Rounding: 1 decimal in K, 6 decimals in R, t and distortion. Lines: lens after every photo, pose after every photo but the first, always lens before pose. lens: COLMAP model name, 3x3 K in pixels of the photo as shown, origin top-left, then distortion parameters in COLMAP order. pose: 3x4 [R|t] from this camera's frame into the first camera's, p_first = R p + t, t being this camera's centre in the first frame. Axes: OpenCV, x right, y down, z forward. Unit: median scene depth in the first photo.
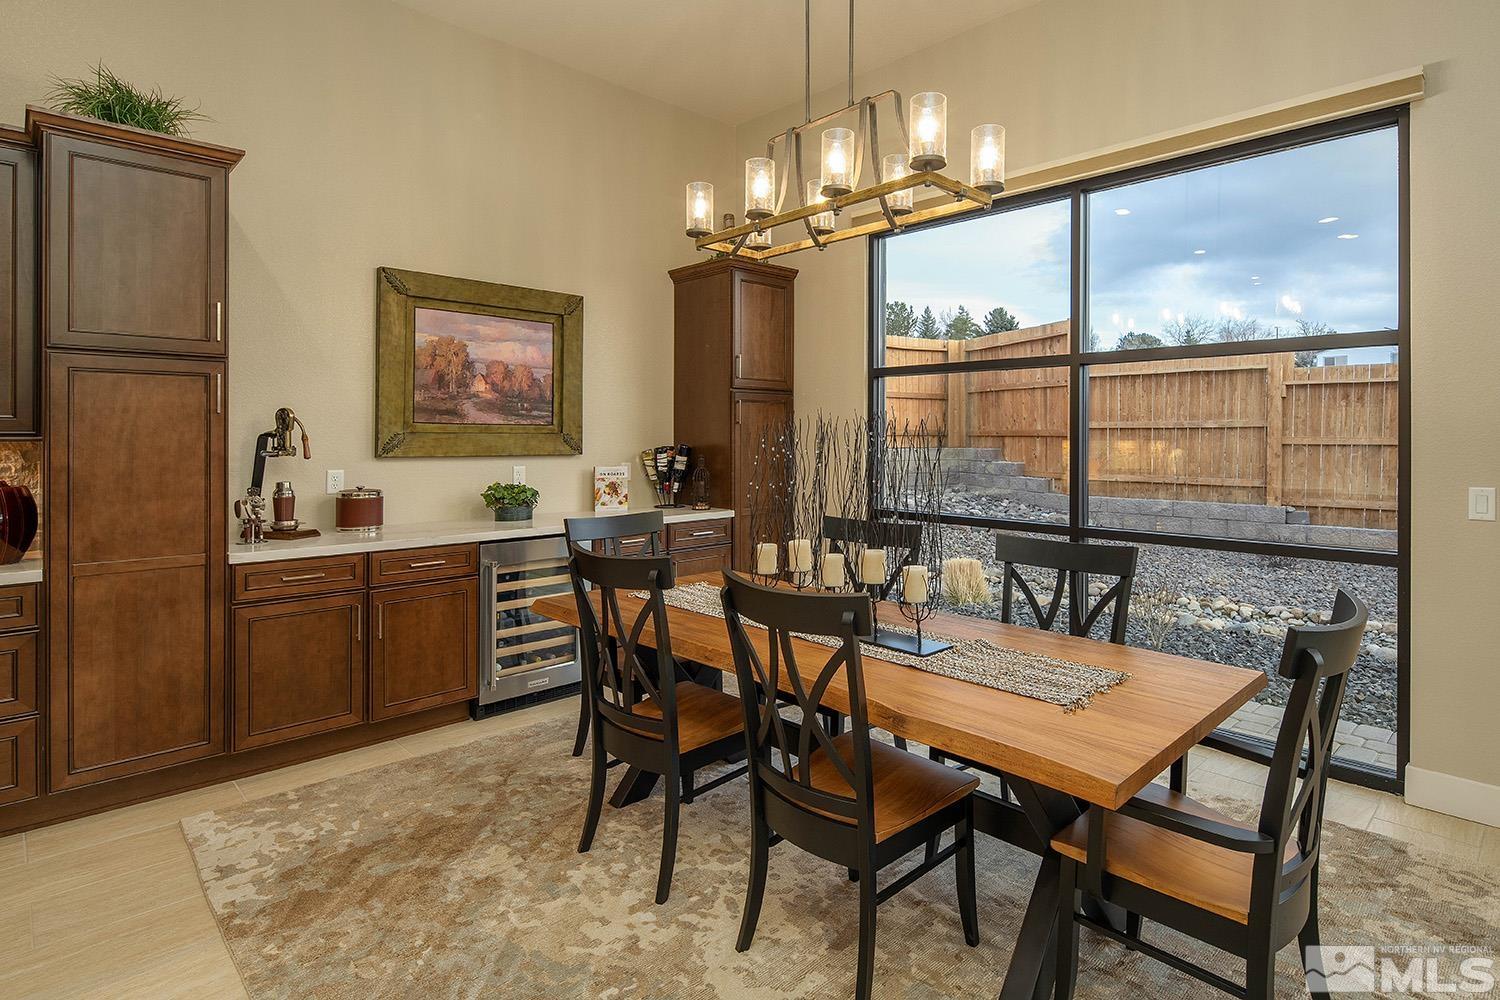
lens RADIAL K [[787.2, 0, 799.8], [0, 787.2, 438.4], [0, 0, 1]] dist [-0.006388, -0.000901]
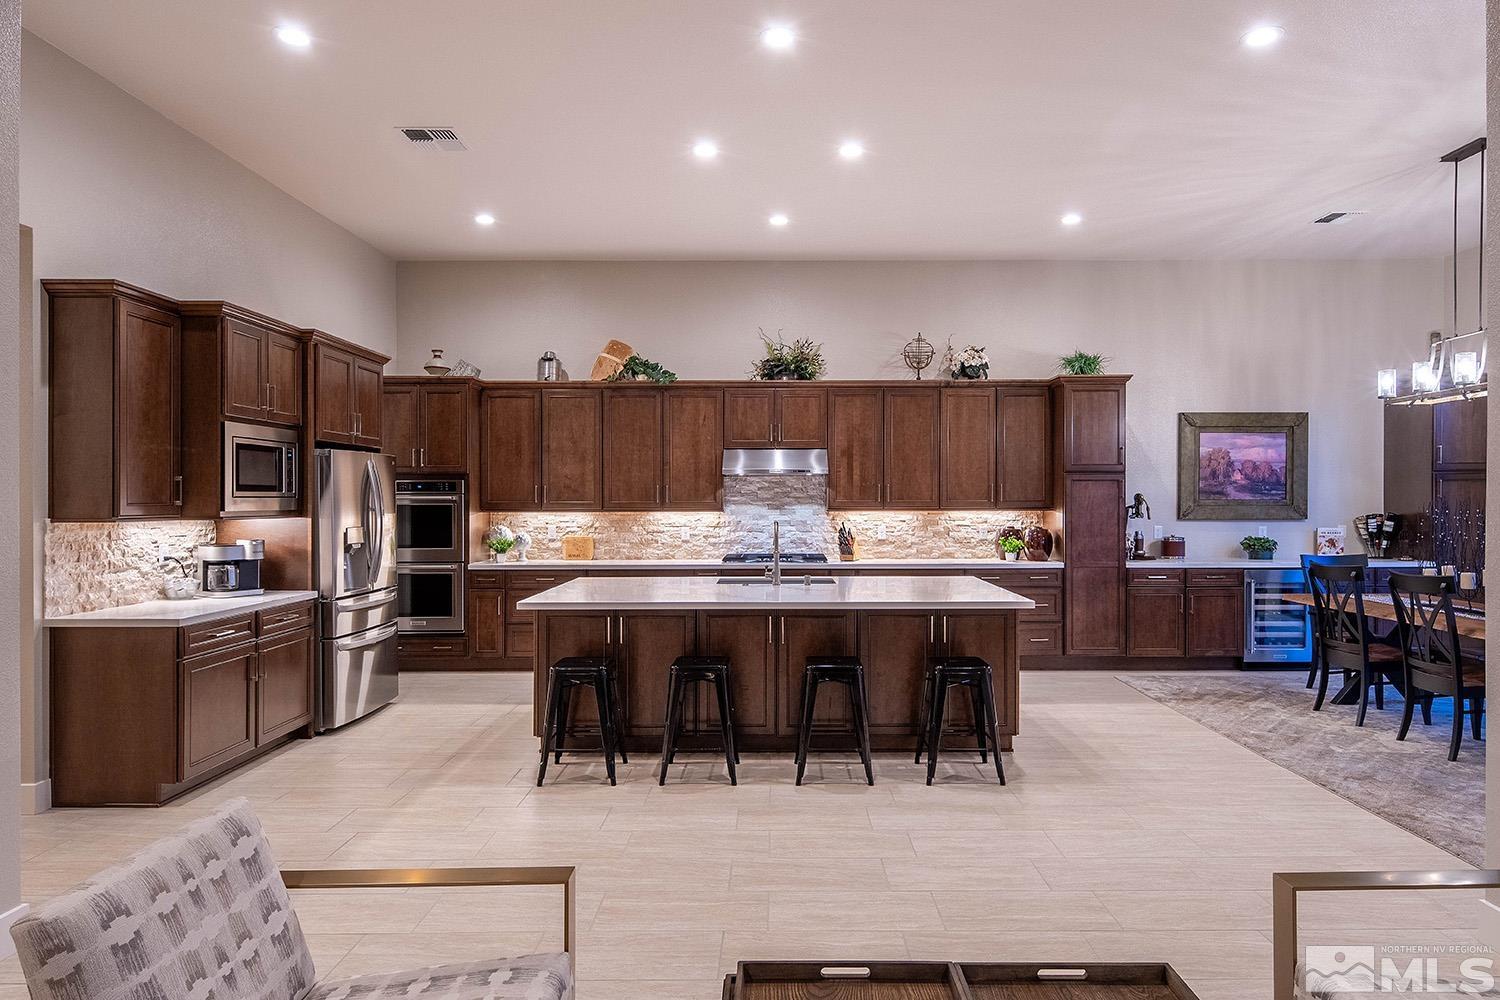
lens RADIAL K [[885.8, 0, 779.7], [0, 885.8, 505.0], [0, 0, 1]] dist [0.006439, 0.002704]
pose [[0.705652, -0.000675, -0.708558, 0.230699], [0.002738, 0.999995, 0.001775, -0.013303], [0.708553, -0.003193, 0.705650, -0.986107]]
